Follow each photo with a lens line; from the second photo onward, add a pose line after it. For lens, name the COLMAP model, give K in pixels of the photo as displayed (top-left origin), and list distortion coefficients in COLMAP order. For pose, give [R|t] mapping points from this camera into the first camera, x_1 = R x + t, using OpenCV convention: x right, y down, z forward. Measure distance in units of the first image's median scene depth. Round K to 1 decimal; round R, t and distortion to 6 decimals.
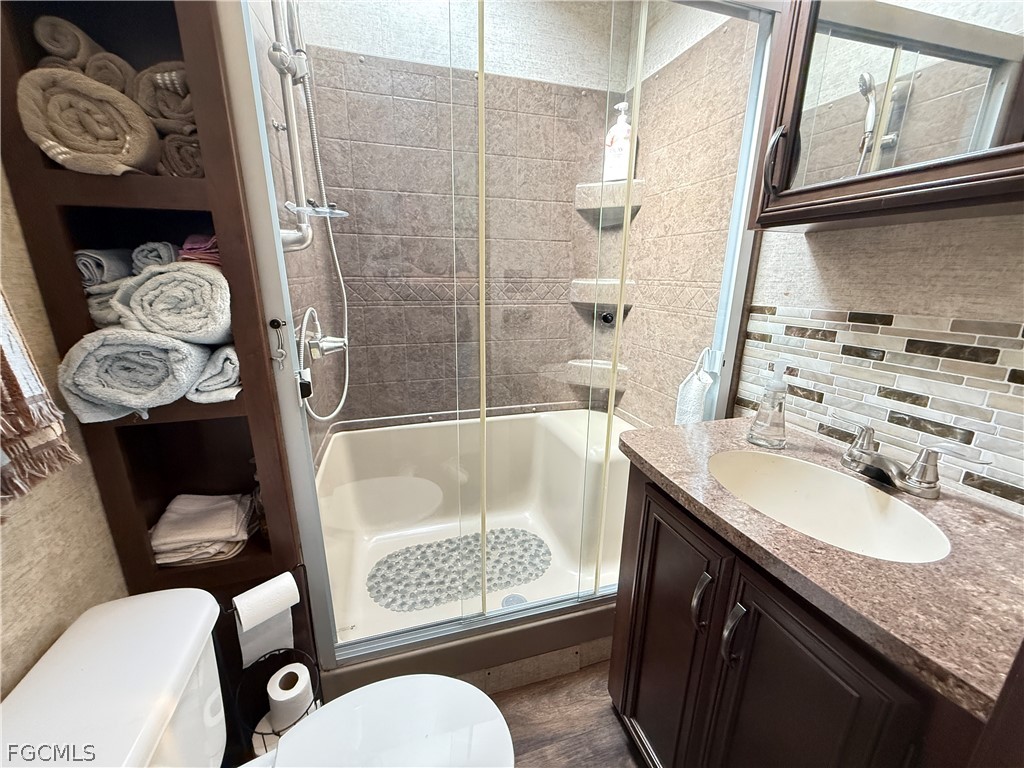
lens RADIAL K [[410.3, 0, 510.5], [0, 410.3, 384.0], [0, 0, 1]] dist [0.000939, 0.000312]
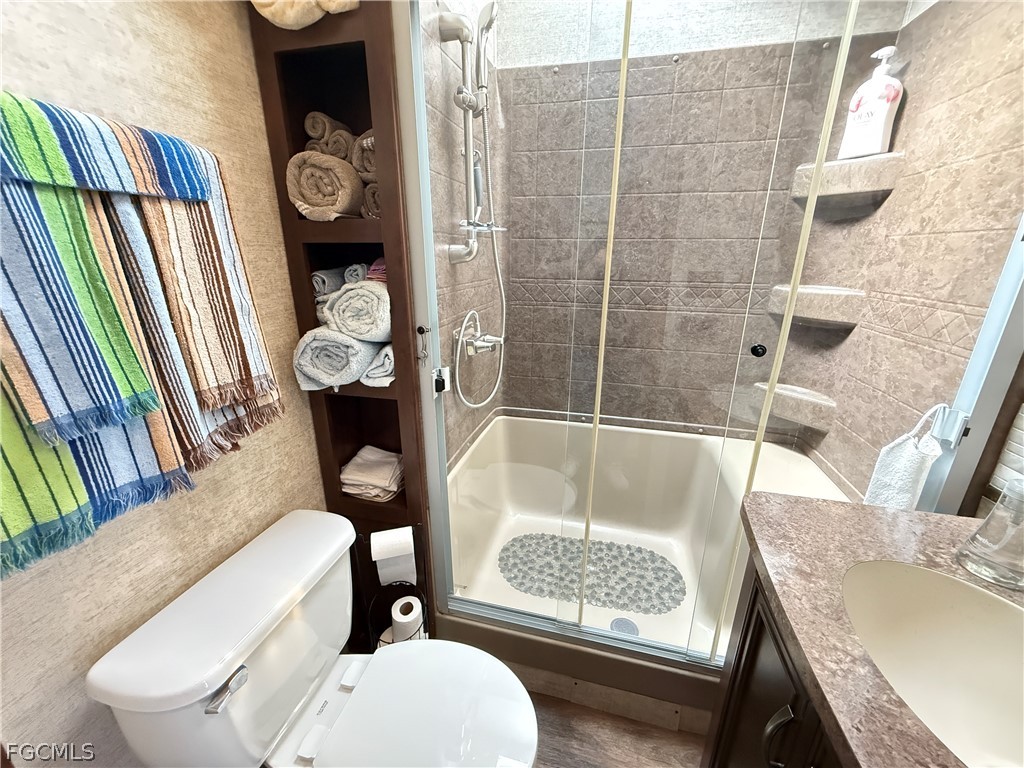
lens RADIAL K [[410.3, 0, 509.4], [0, 410.3, 384.2], [0, 0, 1]] dist [0.000939, 0.000312]
pose [[0.858330, 0.153095, -0.489727, 0.193457], [-0.132421, 0.988211, 0.076836, -0.080116], [0.495716, -0.001100, 0.868484, 0.043424]]
